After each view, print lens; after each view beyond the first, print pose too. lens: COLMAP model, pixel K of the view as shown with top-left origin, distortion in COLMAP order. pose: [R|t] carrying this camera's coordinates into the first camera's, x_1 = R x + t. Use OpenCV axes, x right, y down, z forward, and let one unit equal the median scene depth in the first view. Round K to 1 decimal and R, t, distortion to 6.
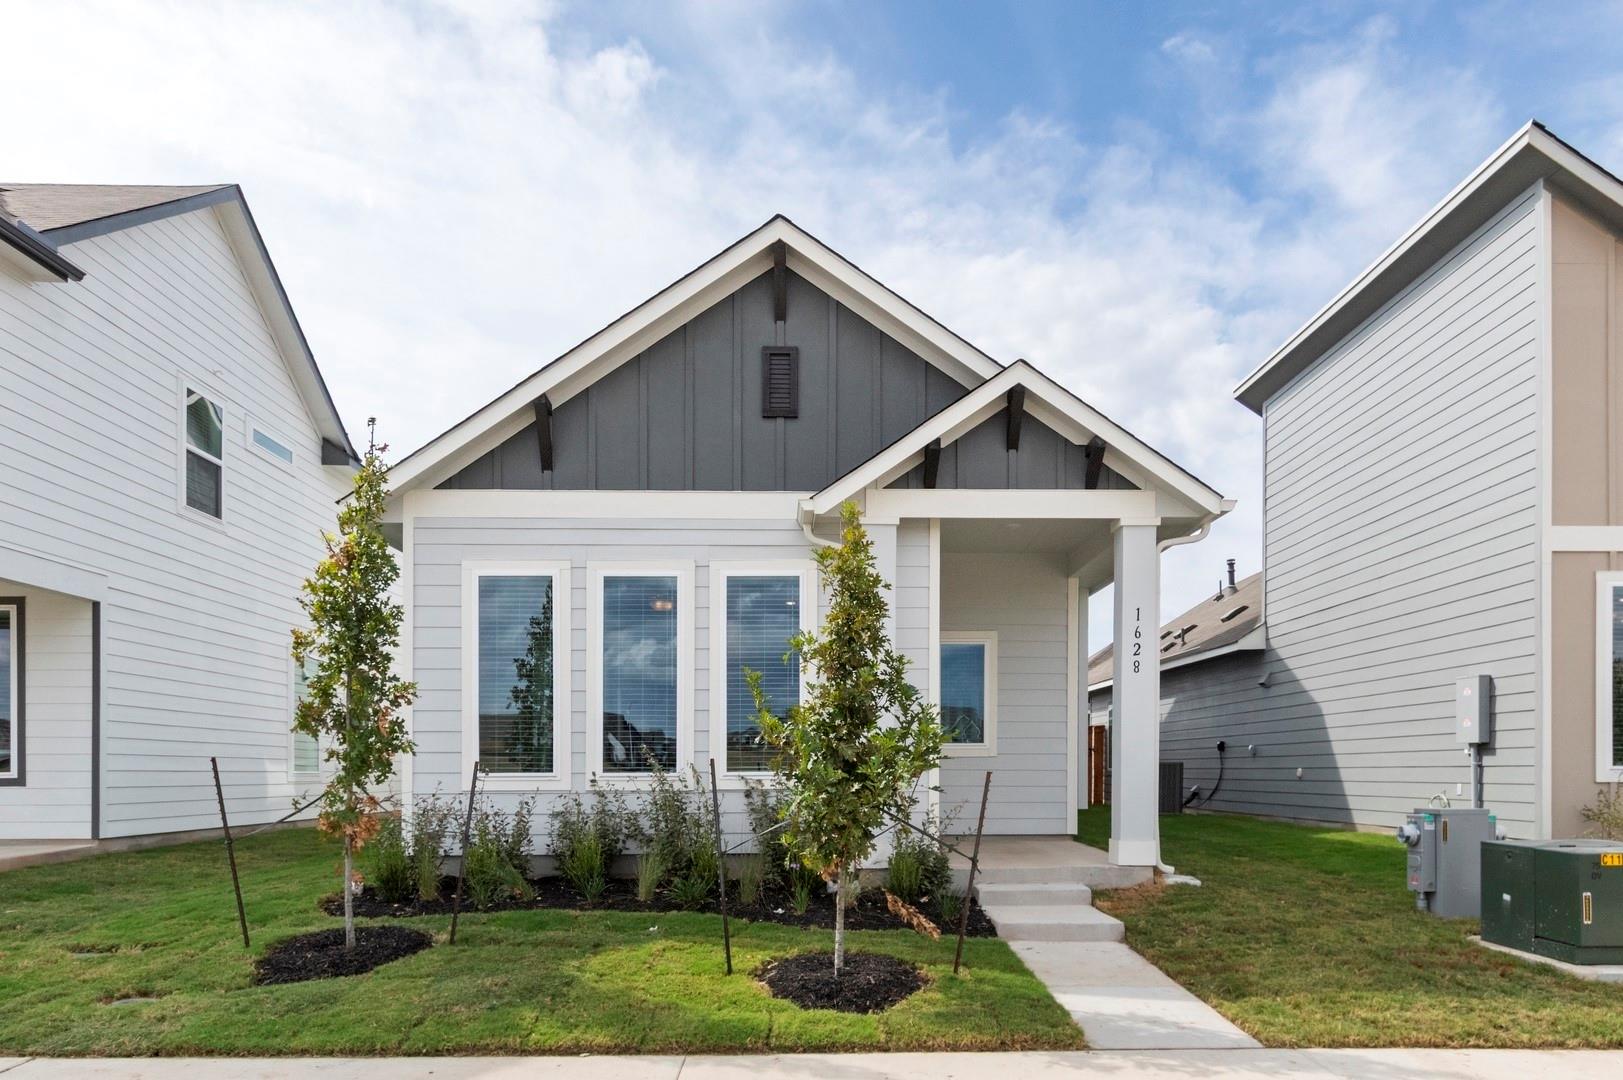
lens RADIAL K [[959.3, 0, 811.7], [0, 959.3, 560.1], [0, 0, 1]] dist [-0.003295, 0.000074]
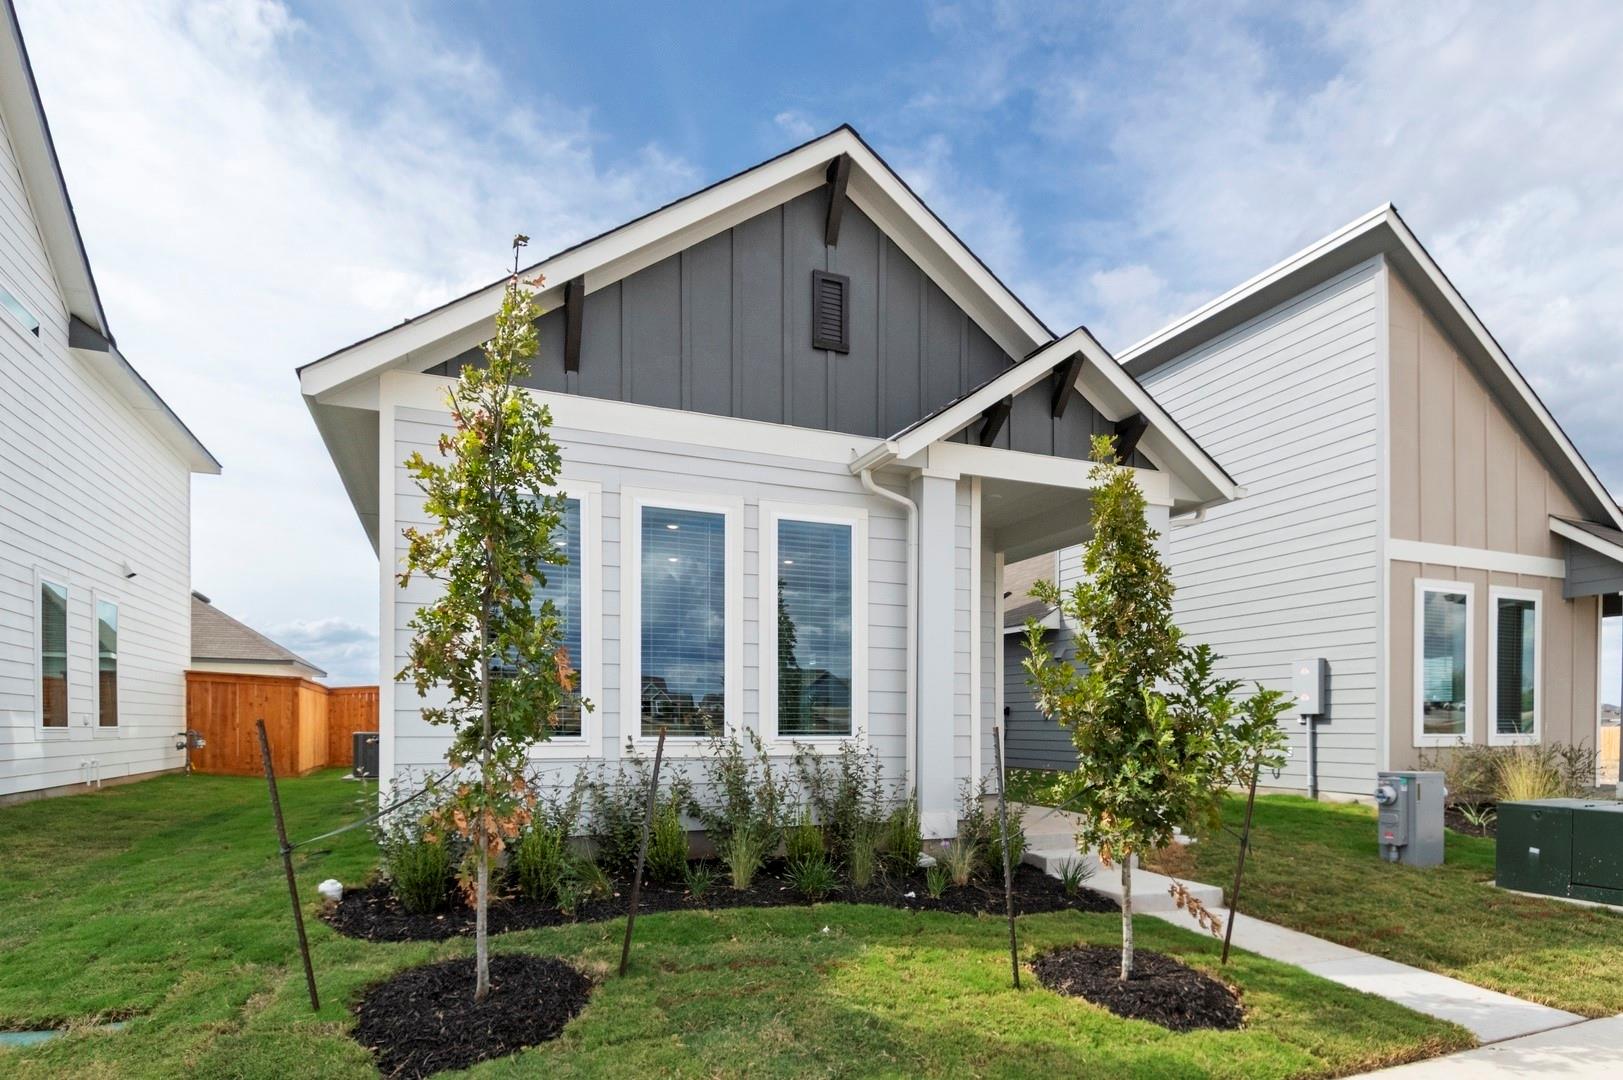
lens RADIAL K [[872.6, 0, 849.3], [0, 872.6, 569.8], [0, 0, 1]] dist [0.029906, -0.037854]
pose [[0.940348, 0.067945, 0.333359, -0.287664], [-0.080338, 0.996490, 0.023514, 0.039243], [-0.330592, -0.048893, 0.942507, 0.204200]]
